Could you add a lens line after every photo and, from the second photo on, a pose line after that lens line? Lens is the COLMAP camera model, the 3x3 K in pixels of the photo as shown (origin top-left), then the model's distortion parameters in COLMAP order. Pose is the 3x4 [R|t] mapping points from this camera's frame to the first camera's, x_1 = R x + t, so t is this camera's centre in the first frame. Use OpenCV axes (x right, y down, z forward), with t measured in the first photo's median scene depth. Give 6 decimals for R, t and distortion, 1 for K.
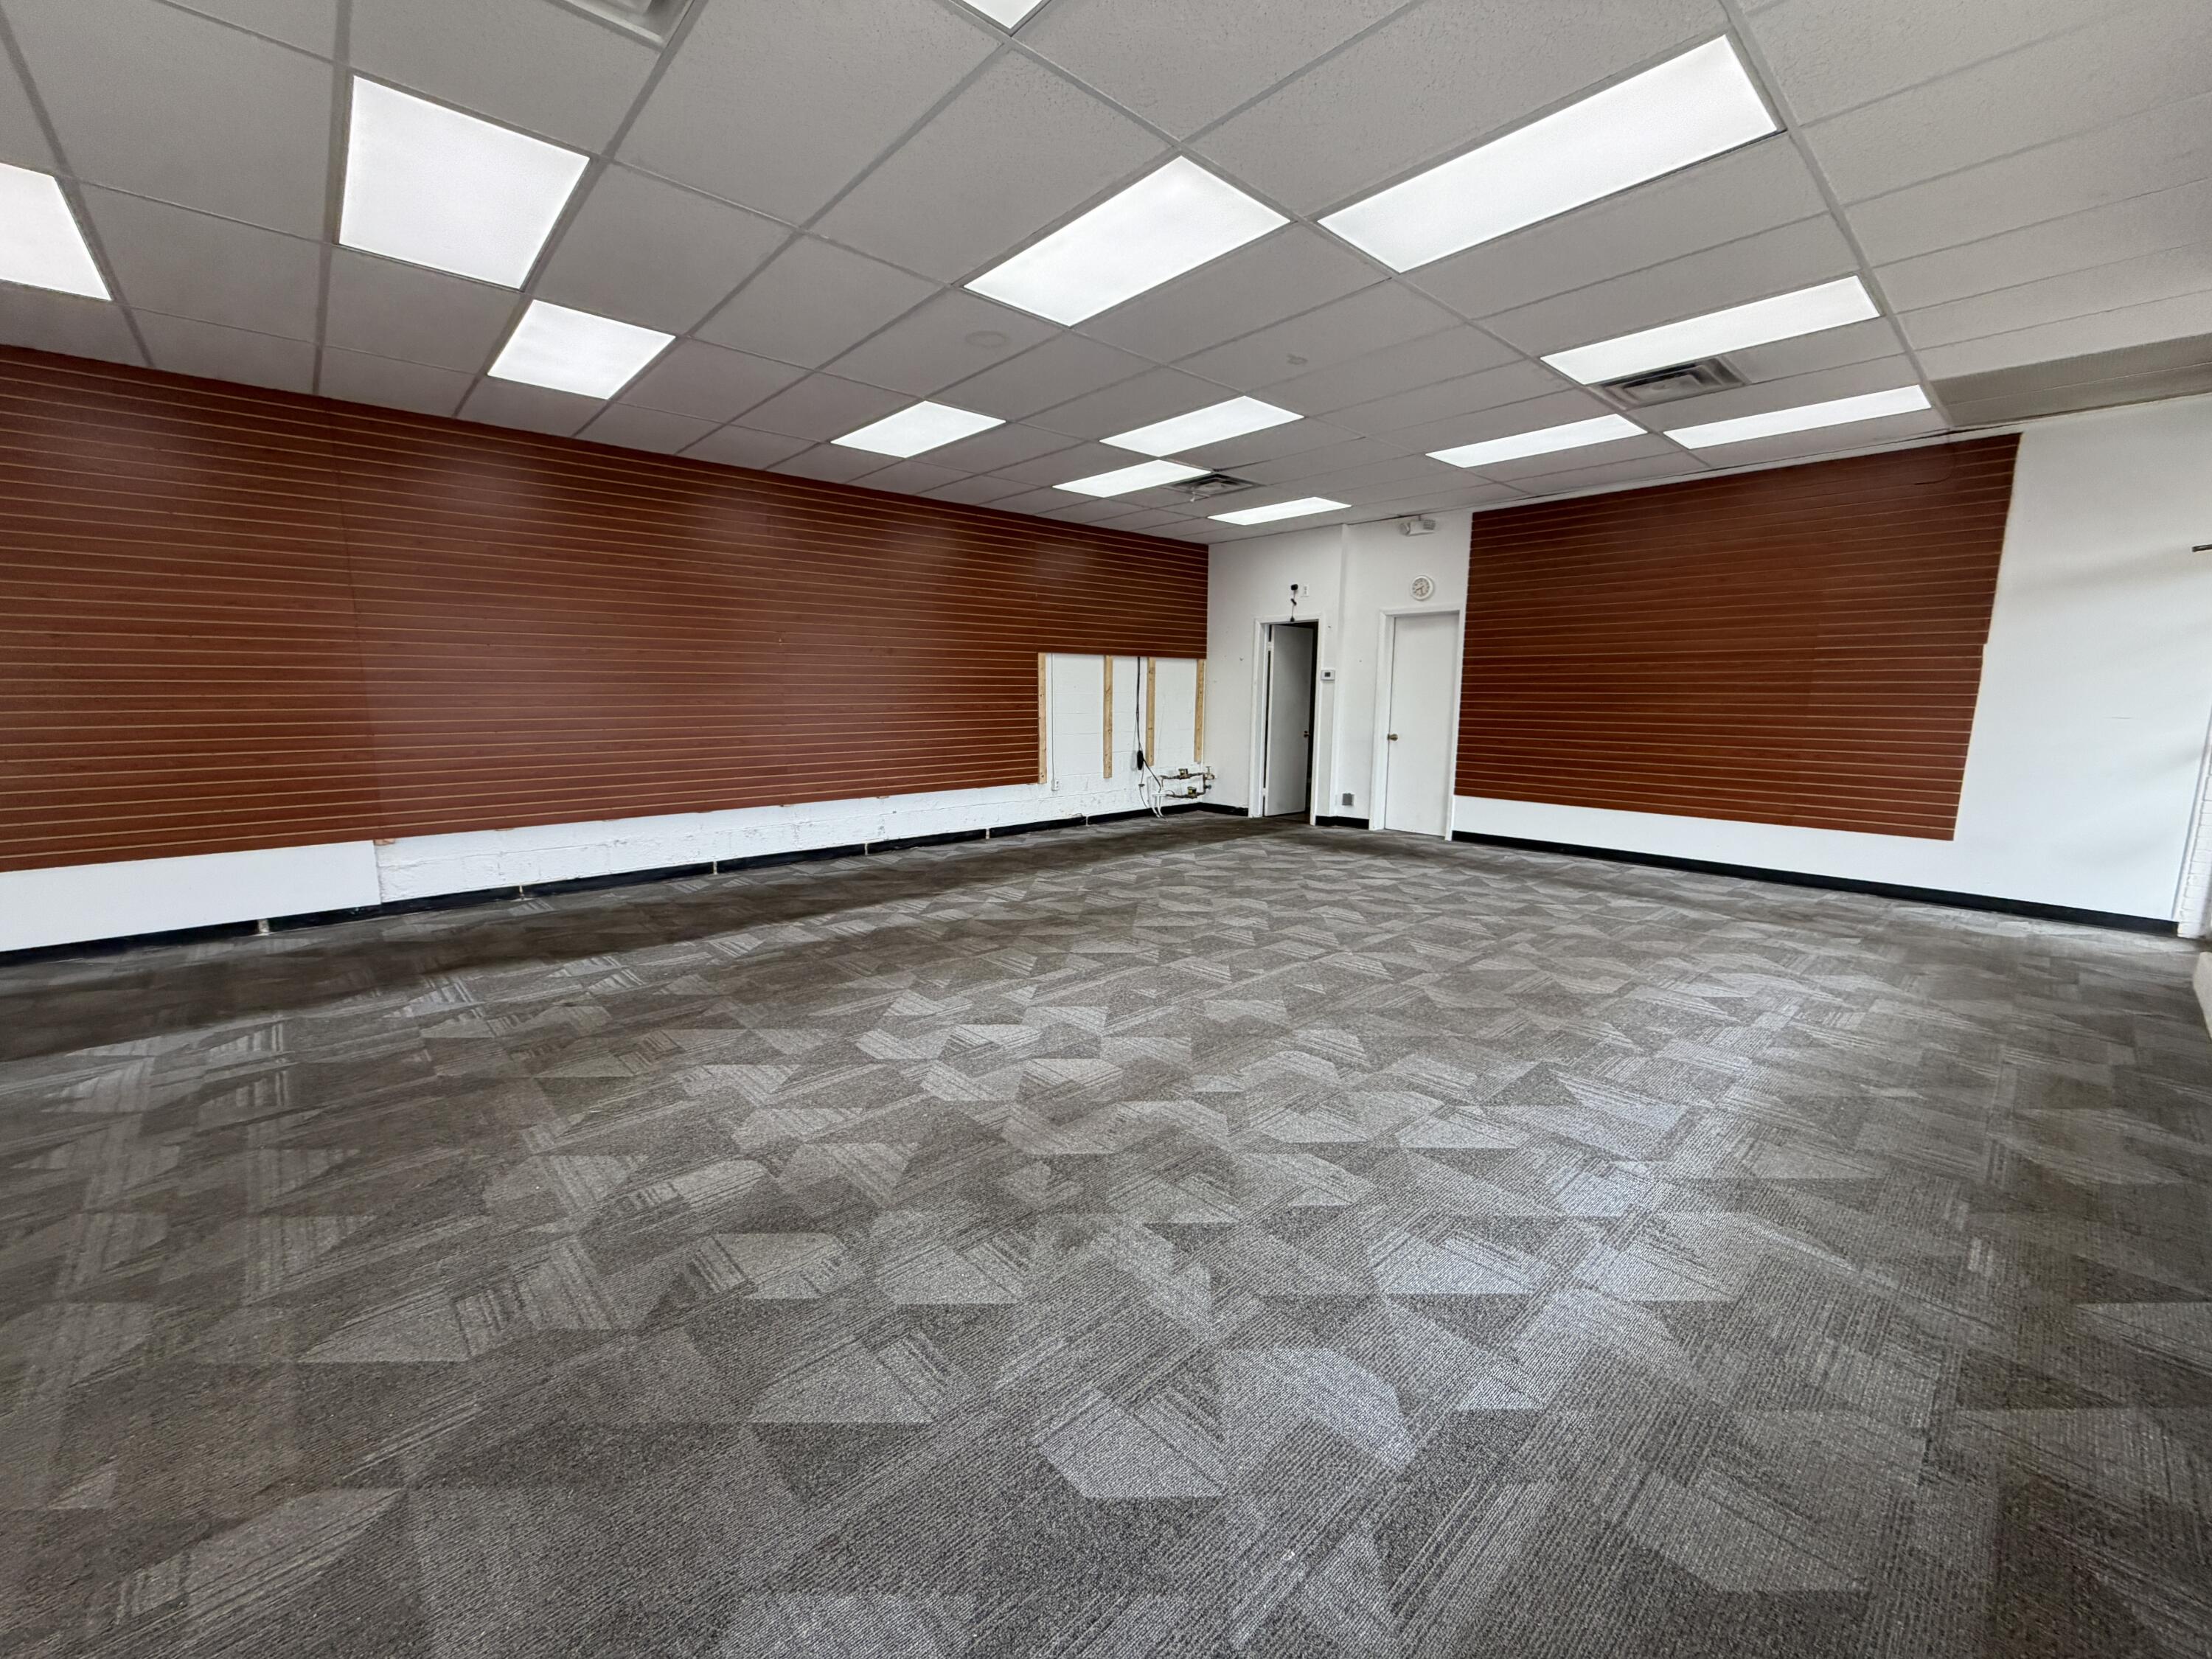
lens RADIAL K [[880.0, 0, 1096.1], [0, 880.0, 829.0], [0, 0, 1]] dist [0.000434, 0.000279]
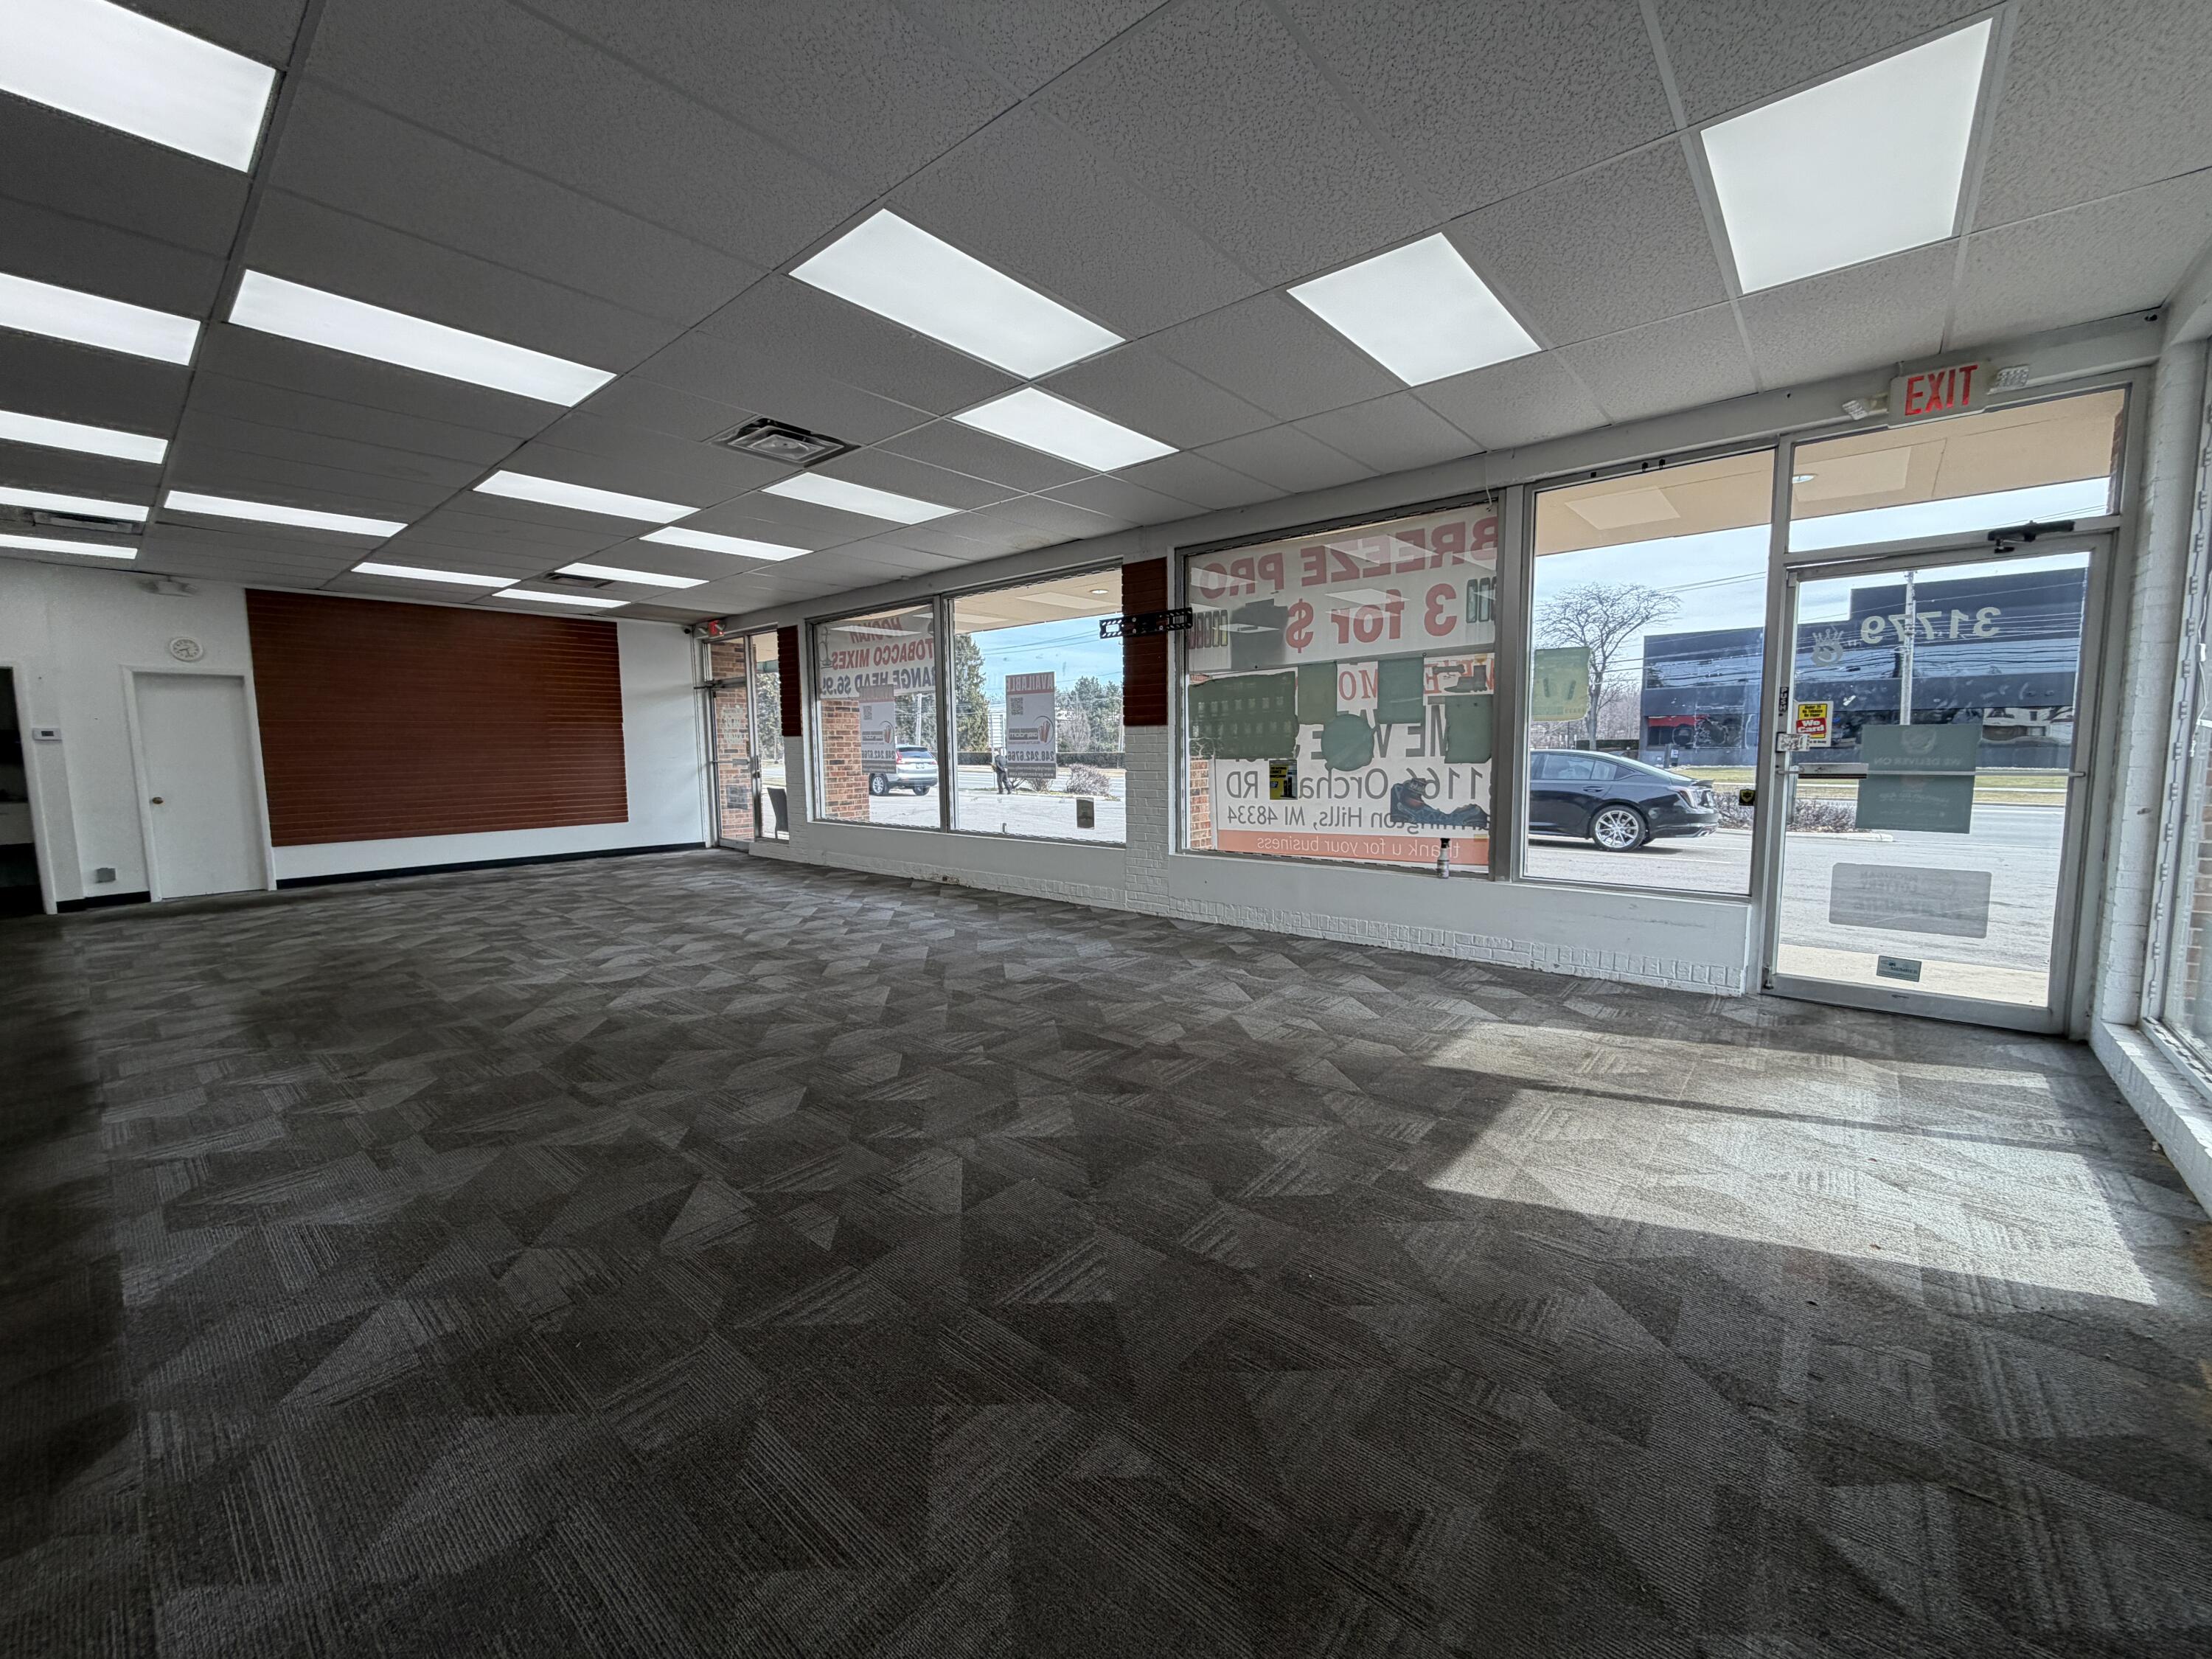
lens RADIAL K [[879.4, 0, 1097.0], [0, 879.4, 830.2], [0, 0, 1]] dist [0.000846, -0.000183]
pose [[-0.125313, -0.098042, 0.987261, -1.622142], [0.166020, 0.979002, 0.118294, -0.039237], [-0.978128, 0.178729, -0.106404, 0.275462]]
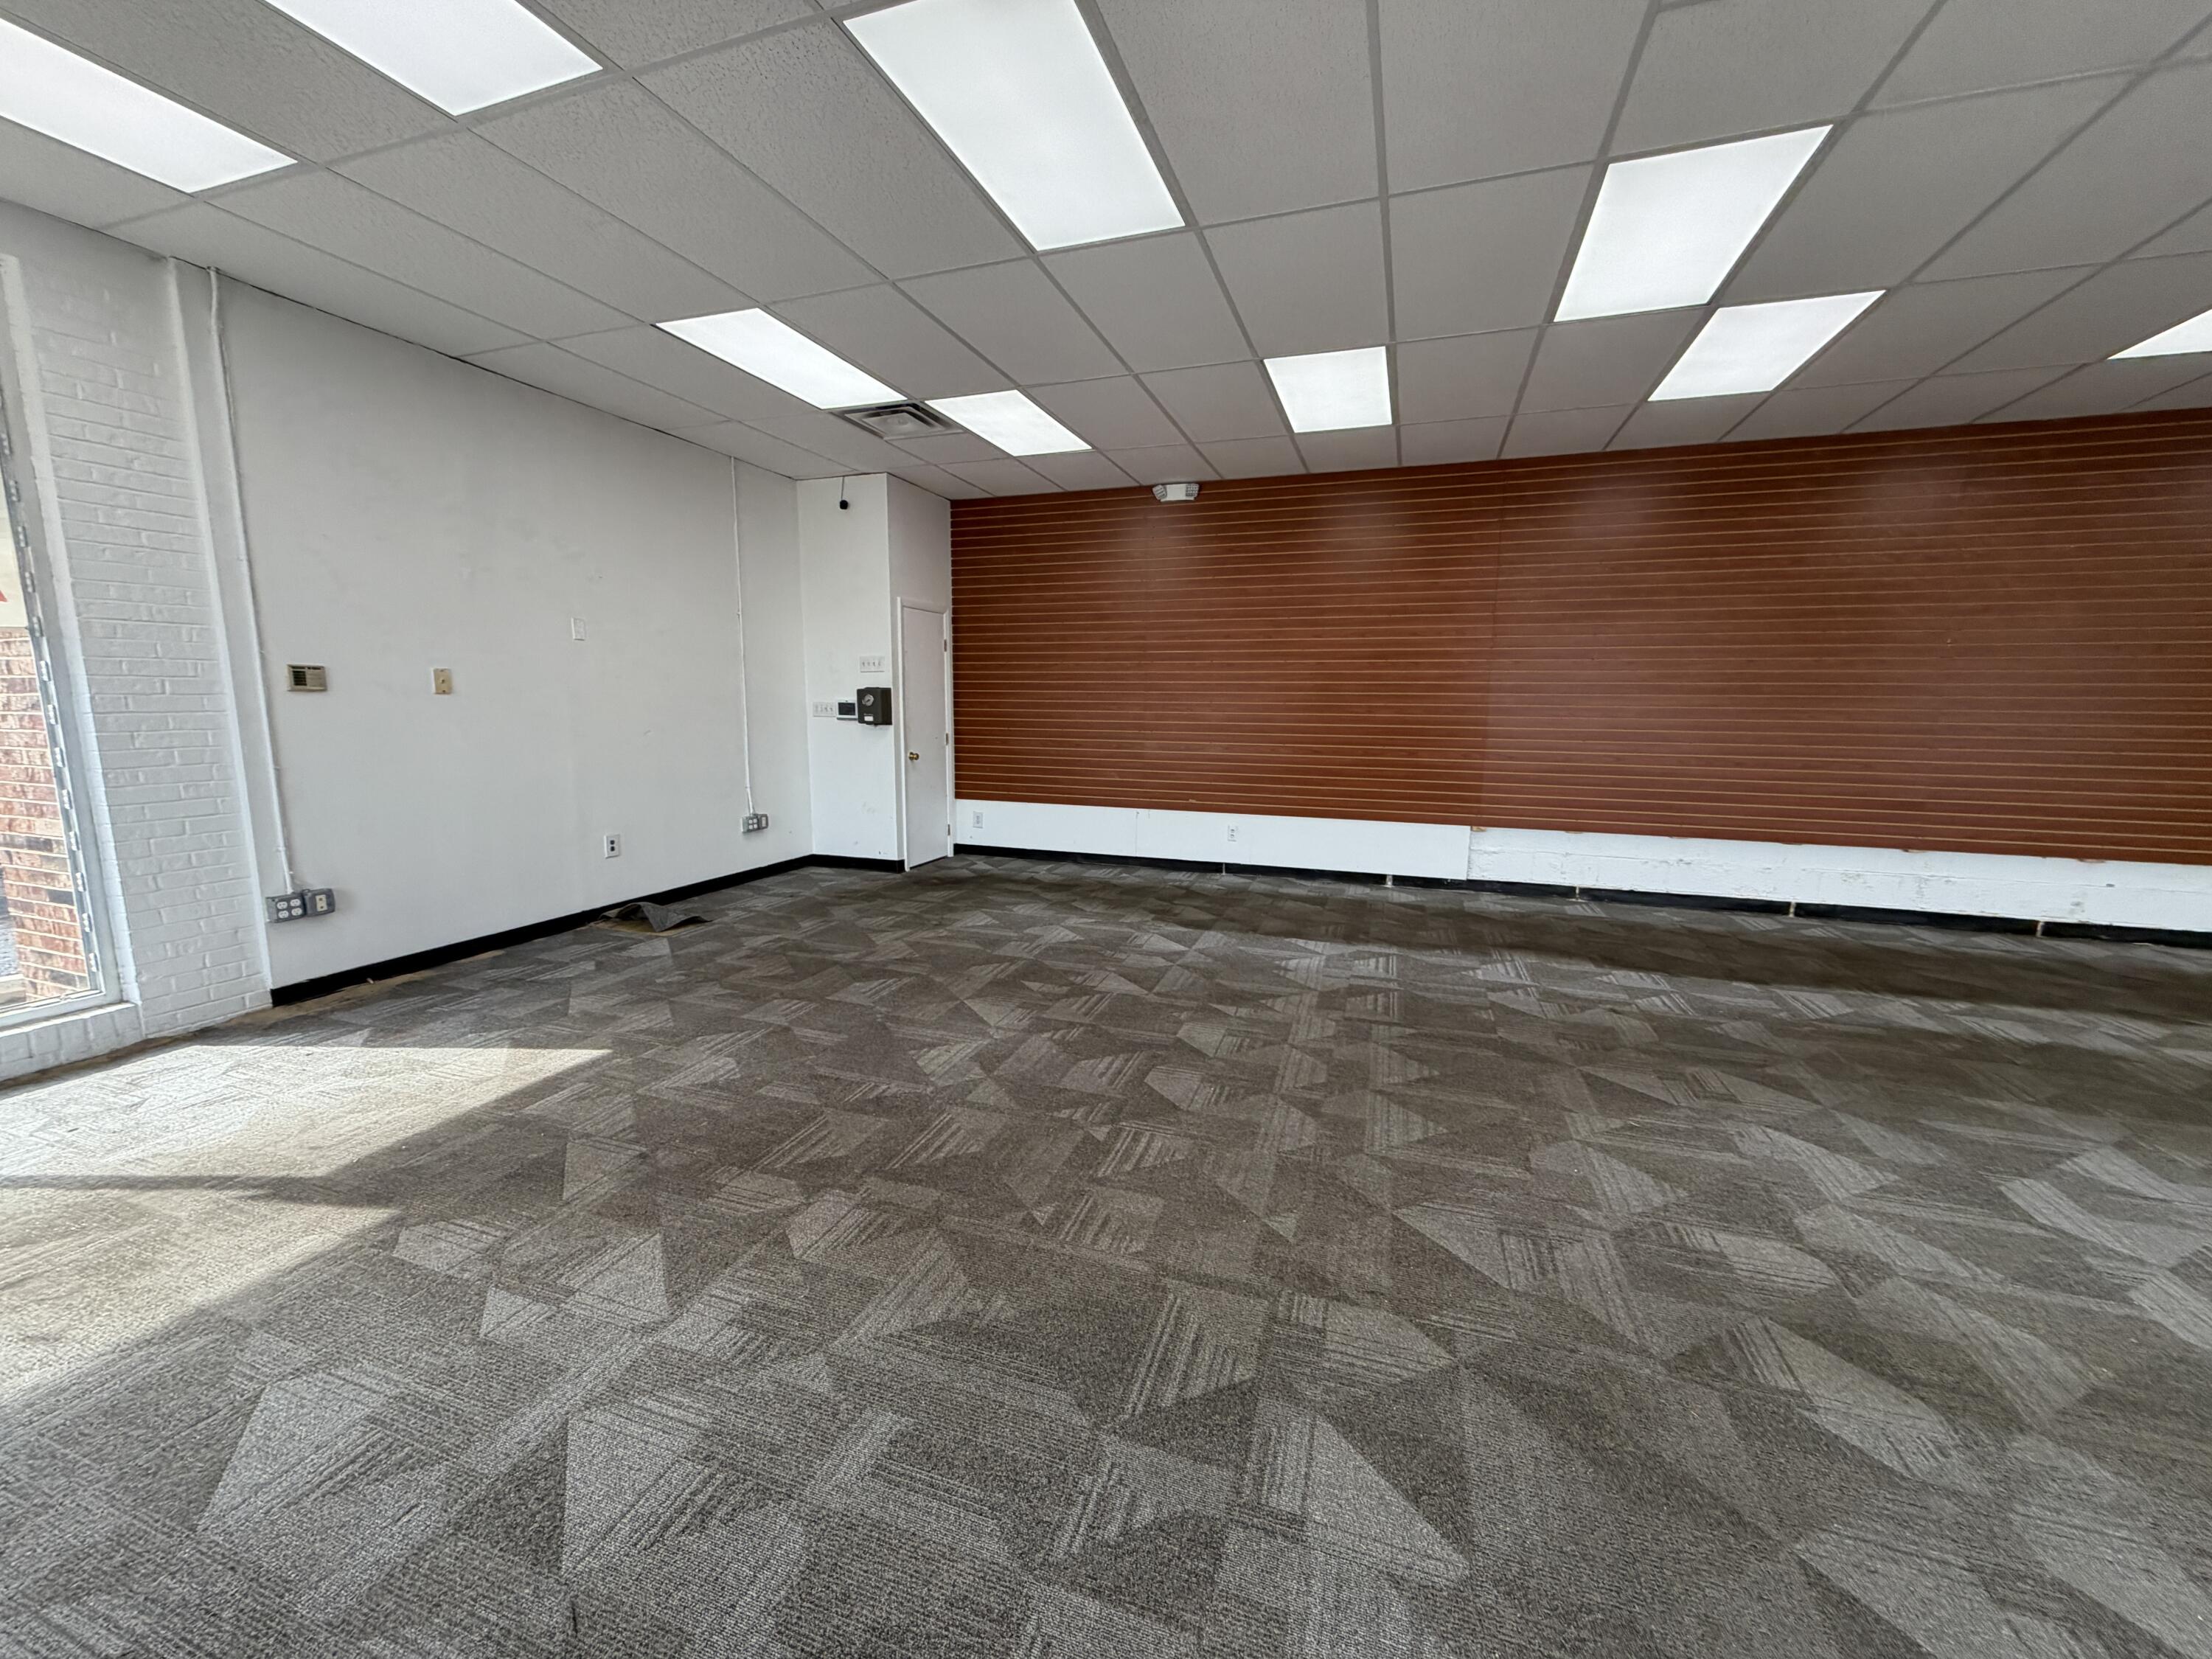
lens RADIAL K [[880.0, 0, 1096.1], [0, 880.0, 829.0], [0, 0, 1]] dist [0.000434, 0.000279]
pose [[0.473458, 0.132818, -0.870745, -0.027439], [-0.145943, 0.986731, 0.071155, 0.007857], [0.868641, 0.093390, 0.486560, -0.031853]]
